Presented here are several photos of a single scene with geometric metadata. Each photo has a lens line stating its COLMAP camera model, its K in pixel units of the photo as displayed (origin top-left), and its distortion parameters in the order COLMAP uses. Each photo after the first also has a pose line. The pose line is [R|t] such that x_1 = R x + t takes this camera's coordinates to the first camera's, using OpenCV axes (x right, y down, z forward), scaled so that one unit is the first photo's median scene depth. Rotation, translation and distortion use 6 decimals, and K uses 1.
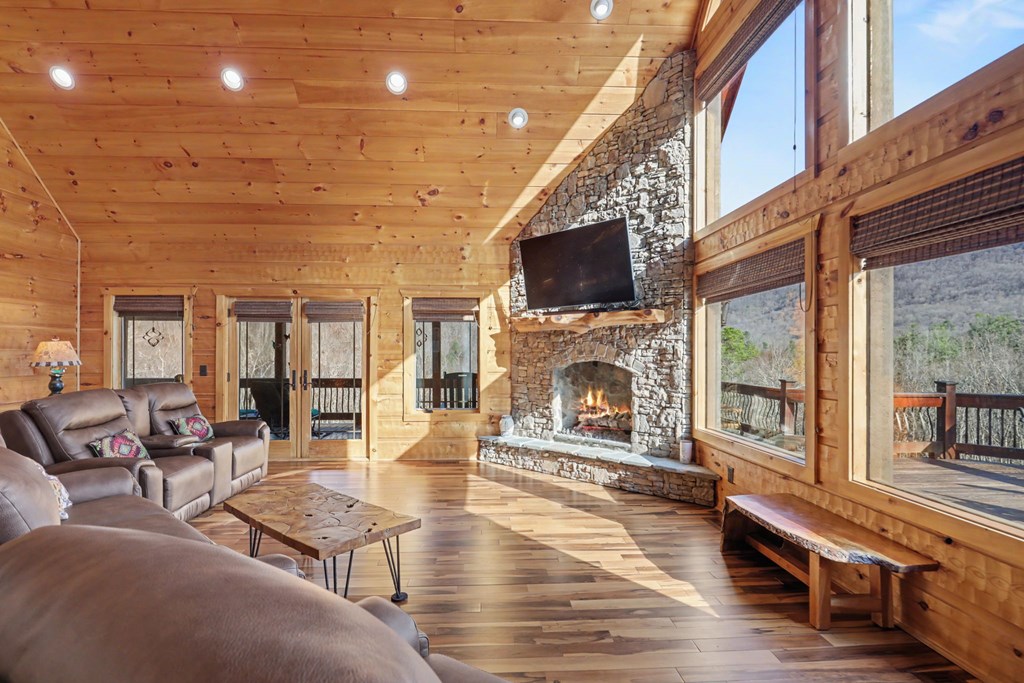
lens RADIAL K [[502.2, 0, 508.9], [0, 502.2, 353.8], [0, 0, 1]] dist [-0.001806, 0.000253]
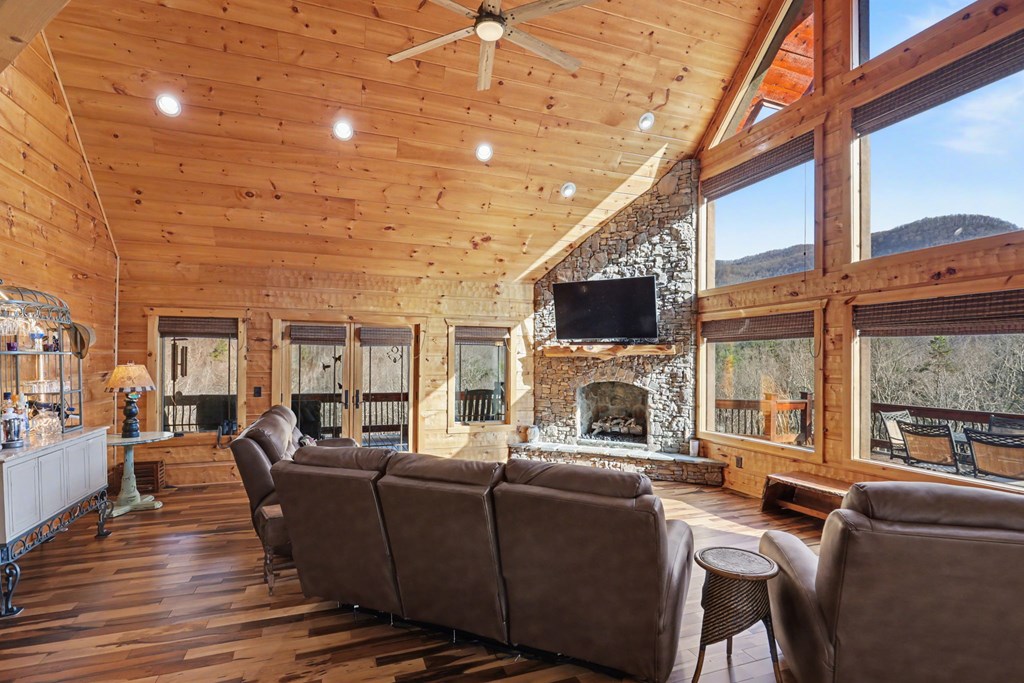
lens RADIAL K [[489.6, 0, 507.7], [0, 489.6, 356.2], [0, 0, 1]] dist [0.001166, -0.001790]
pose [[0.954453, 0.008532, 0.298238, -0.475647], [-0.006520, 0.999949, -0.007741, -0.039625], [-0.298289, 0.005444, 0.954460, -0.123261]]
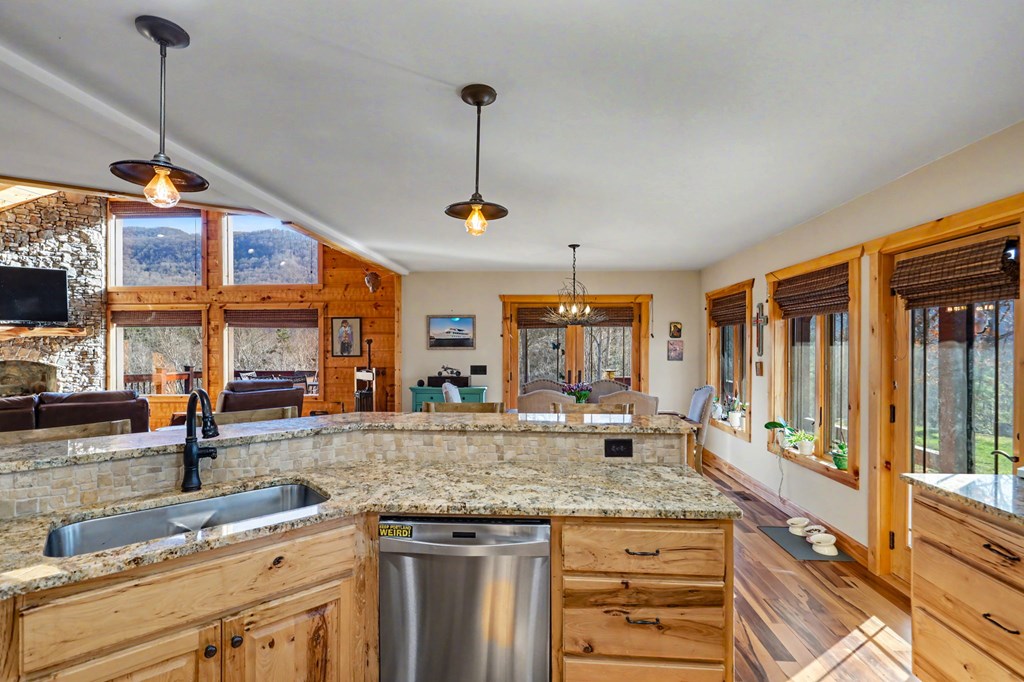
lens RADIAL K [[473.0, 0, 508.1], [0, 473.0, 348.7], [0, 0, 1]] dist [0.000085, 0.000696]
pose [[0.105007, -0.005562, 0.994456, -1.014606], [0.001391, 0.999984, 0.005446, -0.023239], [-0.994471, 0.000811, 0.105013, -0.518159]]
